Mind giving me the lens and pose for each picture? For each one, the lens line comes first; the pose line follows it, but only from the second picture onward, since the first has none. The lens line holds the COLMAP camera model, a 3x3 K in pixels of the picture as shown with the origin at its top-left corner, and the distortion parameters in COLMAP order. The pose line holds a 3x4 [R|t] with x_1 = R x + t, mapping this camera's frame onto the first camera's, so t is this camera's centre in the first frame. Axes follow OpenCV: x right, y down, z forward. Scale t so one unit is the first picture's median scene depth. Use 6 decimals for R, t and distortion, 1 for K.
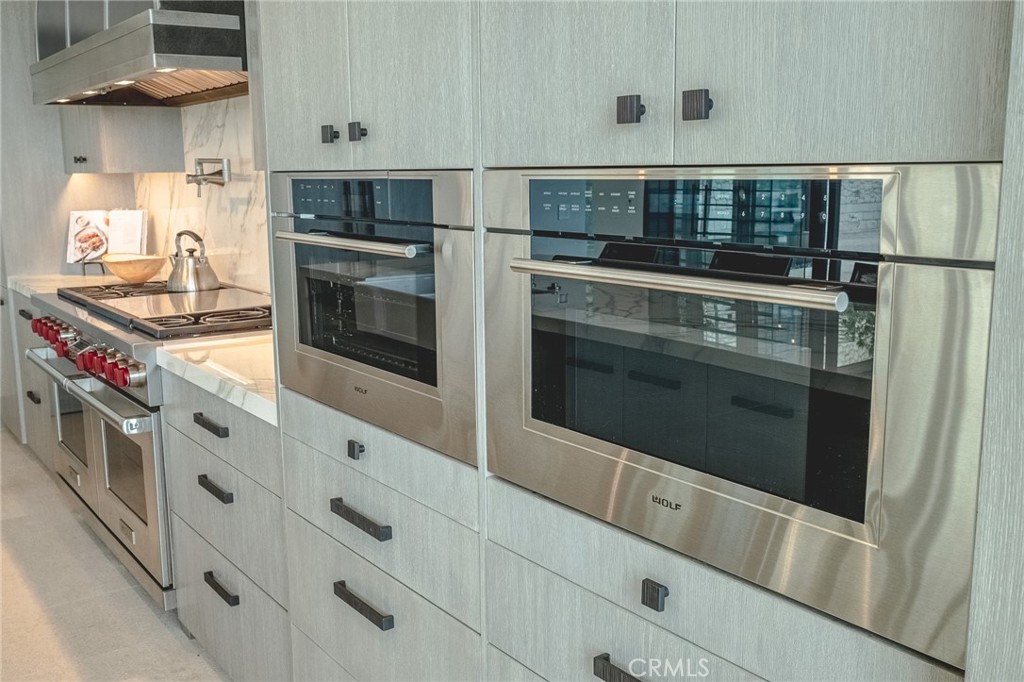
lens RADIAL K [[1004.0, 0, 512.0], [0, 1004.0, 341.0], [0, 0, 1]] dist [-0.015616, -0.006759]
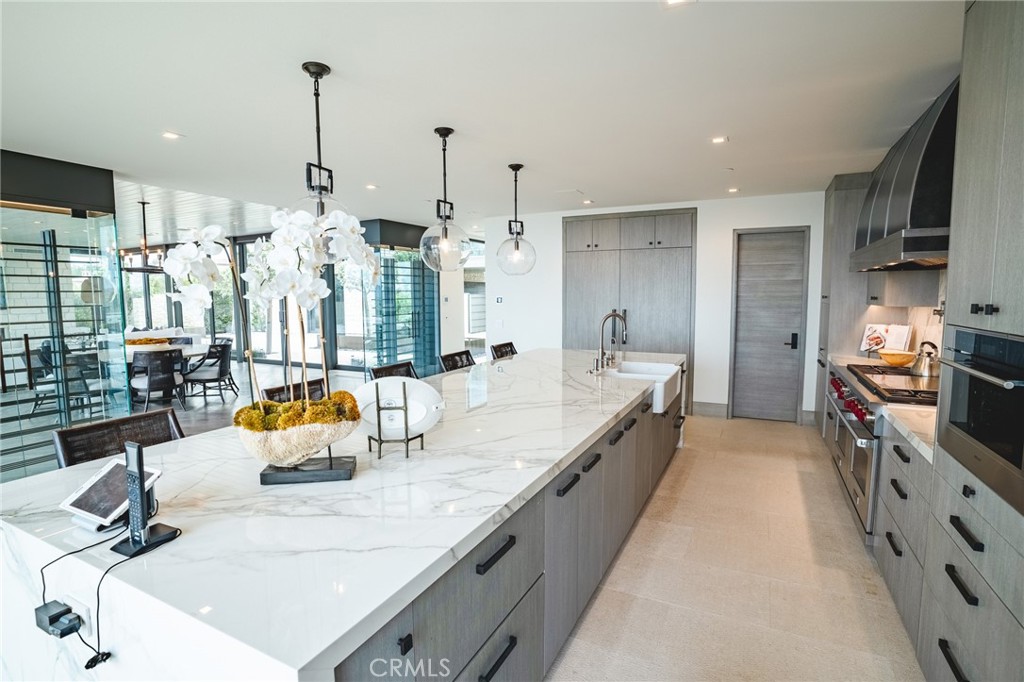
lens RADIAL K [[495.7, 0, 512.0], [0, 495.7, 341.0], [0, 0, 1]] dist [-0.034807, 0.000840]
pose [[0.468177, 0.092662, -0.878763, 0.090768], [-0.150525, 0.988314, 0.024019, -0.025034], [0.870720, 0.121031, 0.476654, -0.047321]]
